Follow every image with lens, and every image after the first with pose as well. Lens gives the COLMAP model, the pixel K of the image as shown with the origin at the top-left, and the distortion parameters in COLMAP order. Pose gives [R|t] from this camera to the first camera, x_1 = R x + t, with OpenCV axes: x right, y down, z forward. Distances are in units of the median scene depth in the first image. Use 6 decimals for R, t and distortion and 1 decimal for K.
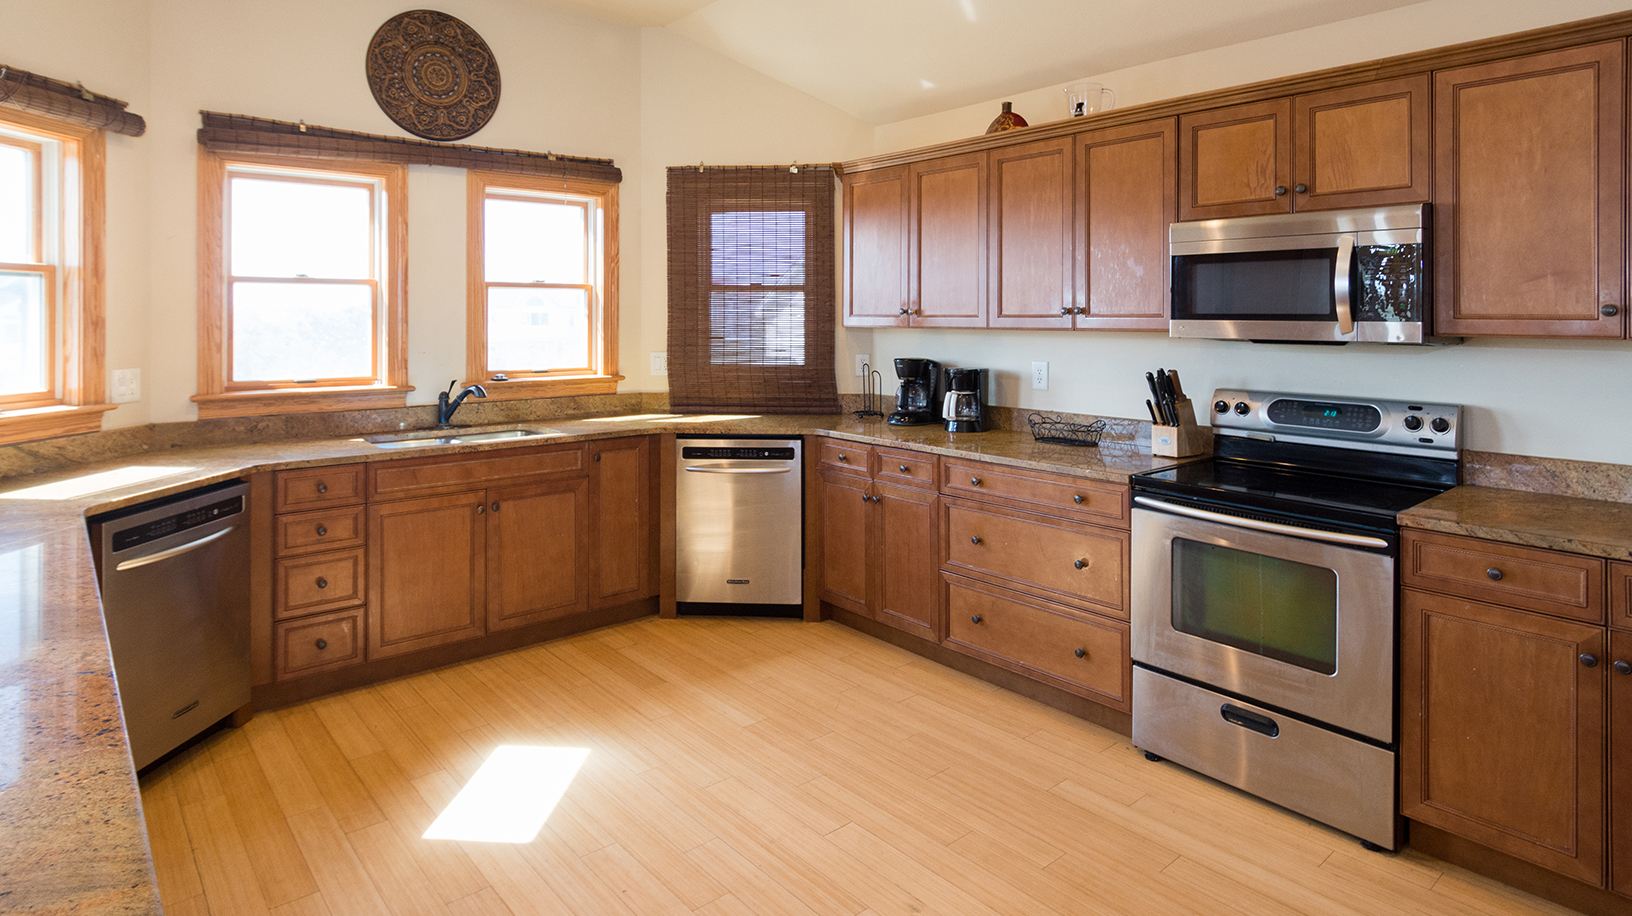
lens RADIAL K [[888.3, 0, 823.8], [0, 888.3, 361.1], [0, 0, 1]] dist [0.011254, -0.011357]
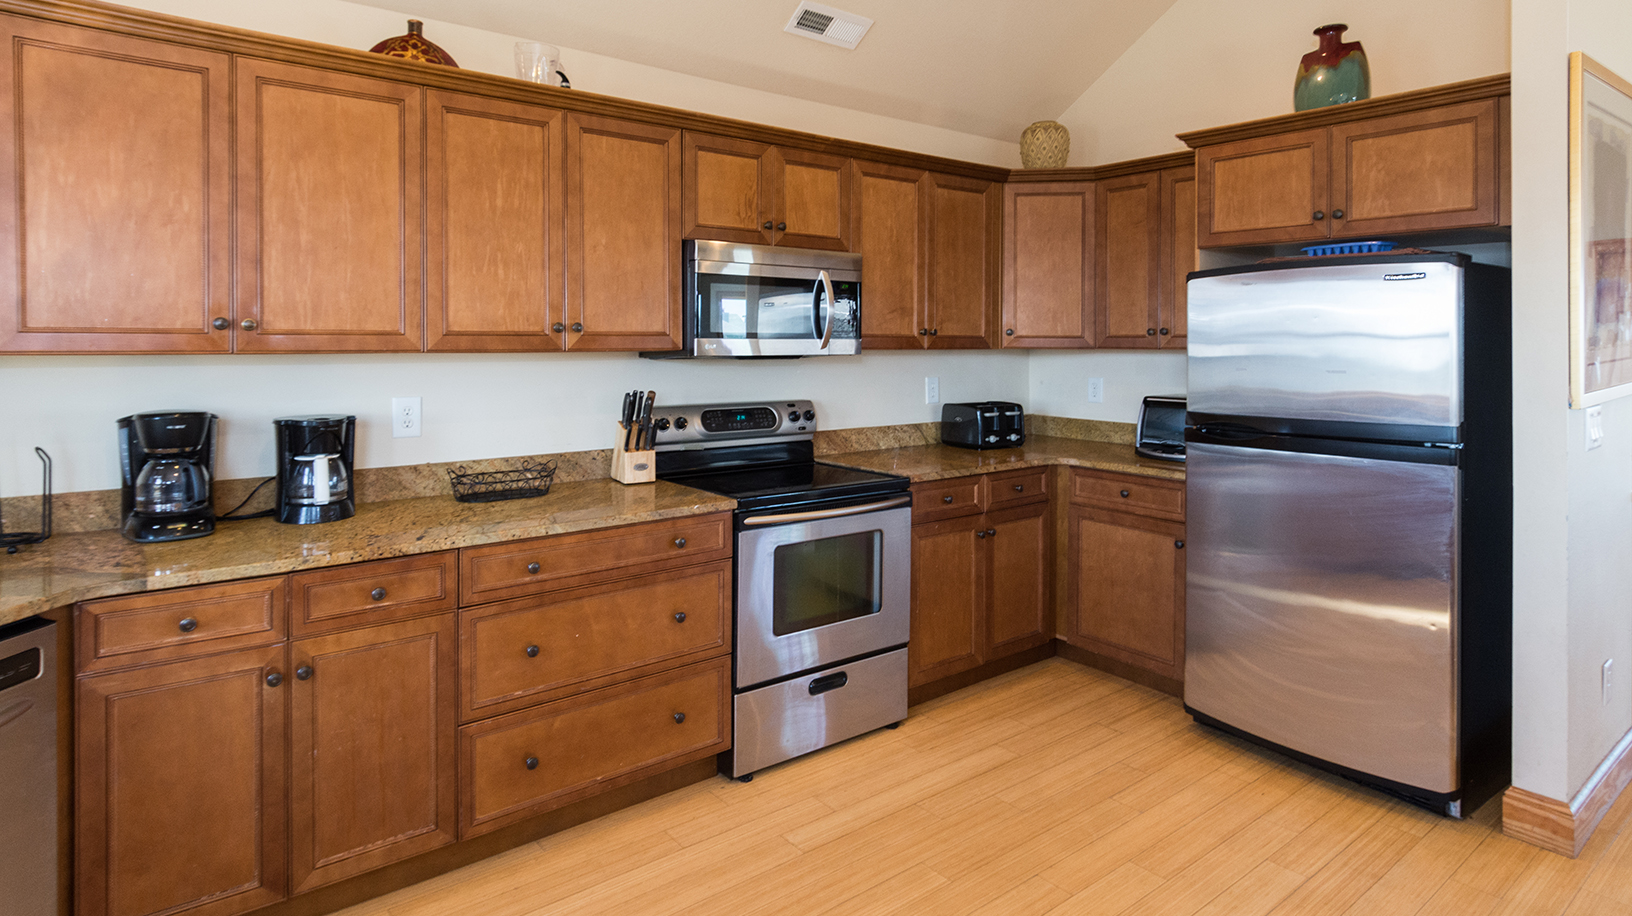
lens RADIAL K [[888.3, 0, 804.4], [0, 888.3, 364.2], [0, 0, 1]] dist [0.011254, -0.011357]
pose [[0.049729, -0.035711, 0.998124, -0.534988], [0.042981, 0.998511, 0.033584, -0.042164], [-0.997838, 0.041230, 0.051189, 0.769068]]
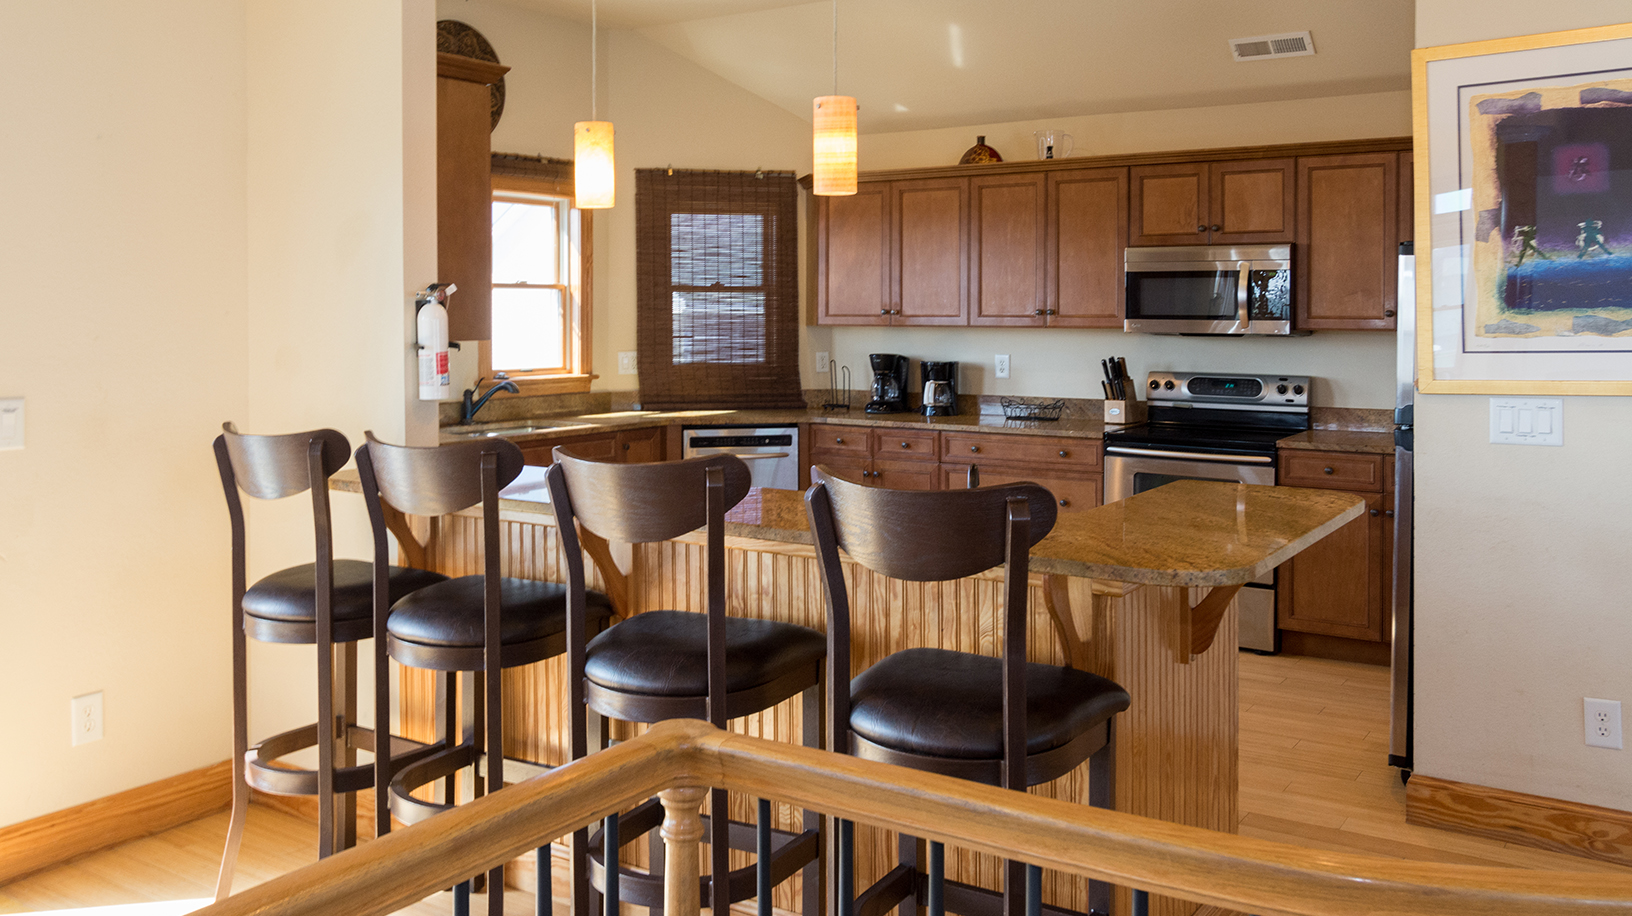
lens RADIAL K [[1342.9, 0, 817.0], [0, 1342.9, 451.1], [0, 0, 1]] dist [0.007351, 0.007607]
pose [[0.961373, -0.028923, 0.273725, -0.578192], [0.014277, 0.998365, 0.055349, 0.031322], [-0.274878, -0.049303, 0.960214, -0.778338]]
